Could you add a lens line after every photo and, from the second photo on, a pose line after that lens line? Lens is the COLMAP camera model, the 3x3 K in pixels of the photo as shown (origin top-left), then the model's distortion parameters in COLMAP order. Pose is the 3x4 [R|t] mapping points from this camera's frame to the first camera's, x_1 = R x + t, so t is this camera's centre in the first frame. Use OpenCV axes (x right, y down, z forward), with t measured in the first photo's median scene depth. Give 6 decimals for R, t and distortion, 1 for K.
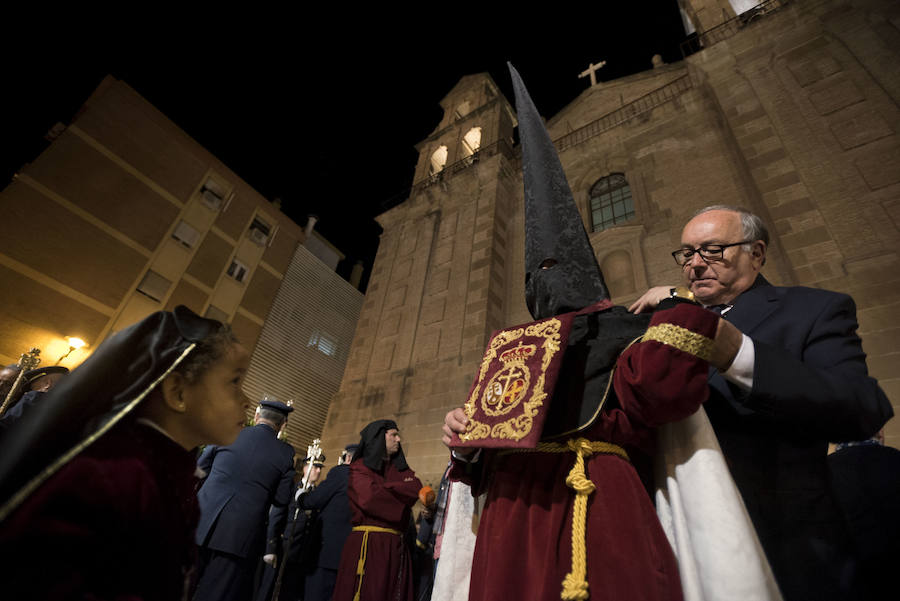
lens RADIAL K [[424.5, 0, 450.0], [0, 424.5, 300.5], [0, 0, 1]] dist [-0.065163, 0.017697]
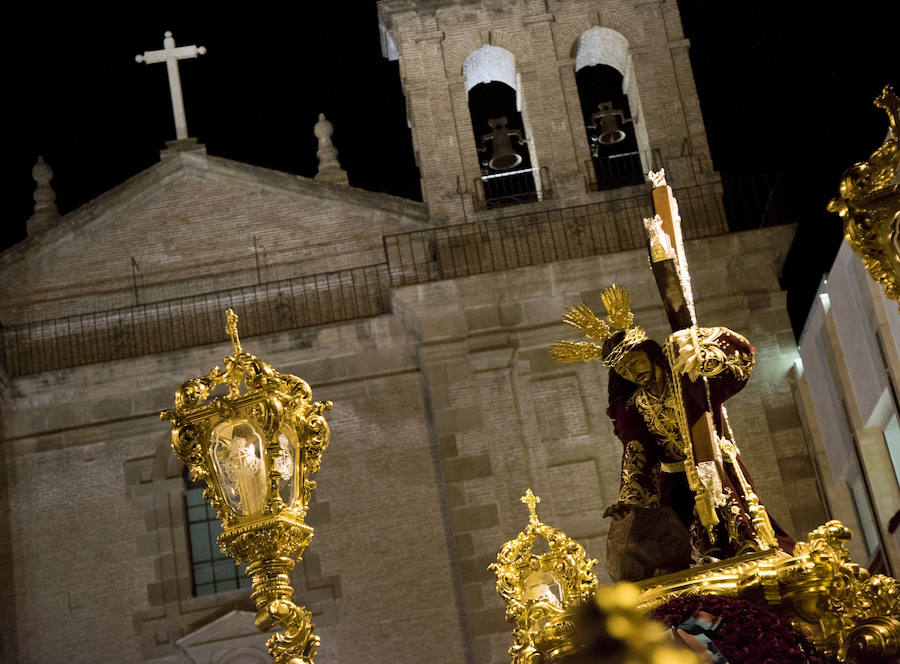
lens RADIAL K [[1884.0, 0, 450.0], [0, 1884.0, 332.0], [0, 0, 1]] dist [0.447796, -0.138122]
pose [[0.782784, -0.012291, 0.622172, -0.712123], [-0.104783, 0.982926, 0.151249, -0.699375], [-0.613409, -0.183589, 0.768131, -0.763134]]
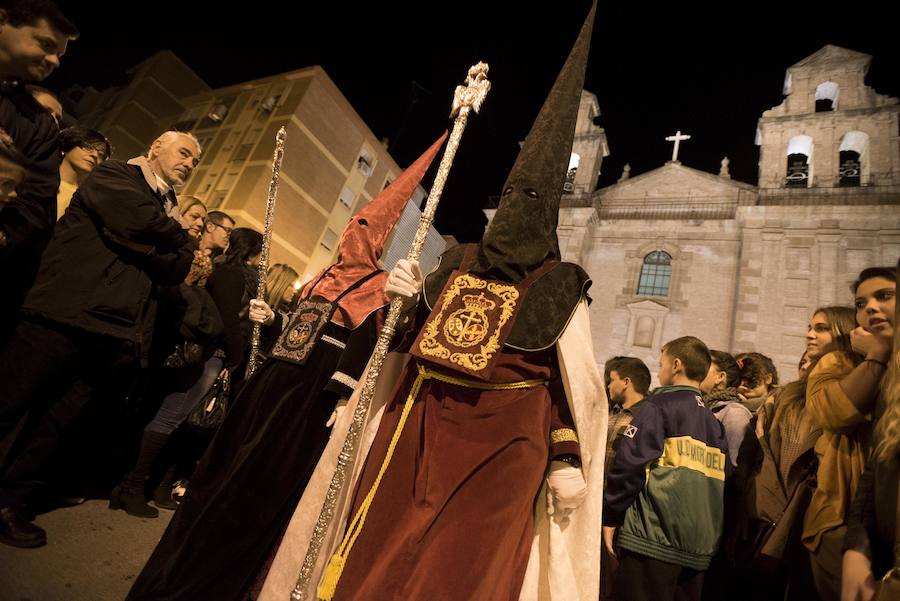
lens RADIAL K [[424.5, 0, 450.0], [0, 424.5, 300.5], [0, 0, 1]] dist [-0.065163, 0.017697]
pose [[0.973659, 0.216688, 0.070954, -0.374489], [-0.228003, 0.927571, 0.296018, -0.358969], [-0.001671, -0.304398, 0.952543, -0.423675]]
